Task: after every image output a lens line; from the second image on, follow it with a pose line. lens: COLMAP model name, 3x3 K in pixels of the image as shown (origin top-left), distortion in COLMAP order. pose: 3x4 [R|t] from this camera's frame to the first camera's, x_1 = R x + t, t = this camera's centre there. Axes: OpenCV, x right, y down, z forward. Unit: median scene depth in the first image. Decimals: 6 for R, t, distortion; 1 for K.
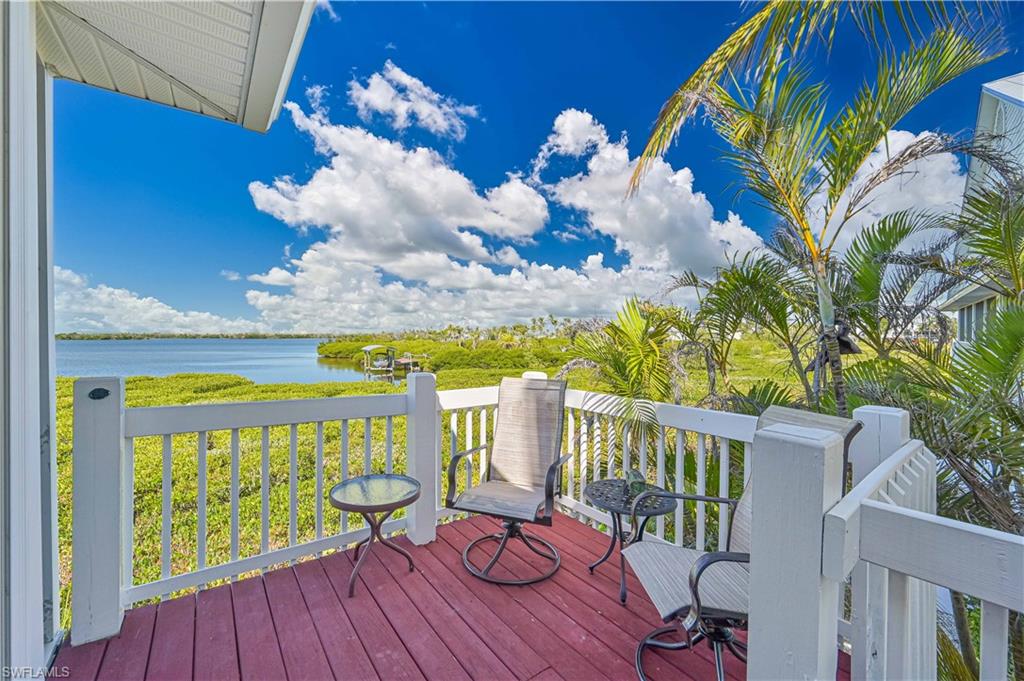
lens RADIAL K [[410.7, 0, 512.0], [0, 410.7, 340.5], [0, 0, 1]] dist [0.000308, 0.000153]
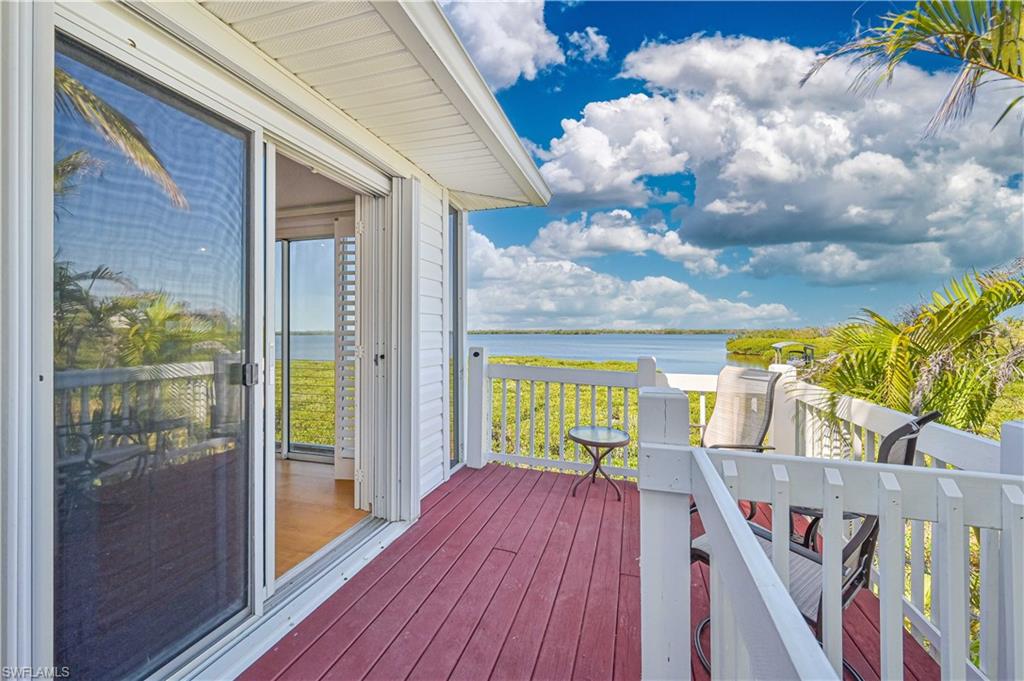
lens RADIAL K [[411.7, 0, 509.5], [0, 411.7, 336.2], [0, 0, 1]] dist [0.000376, 0.000039]
pose [[0.587165, 0.003417, -0.809460, 0.535217], [-0.003582, 0.999992, 0.001623, 0.004346], [0.809460, 0.001947, 0.587172, -0.094659]]
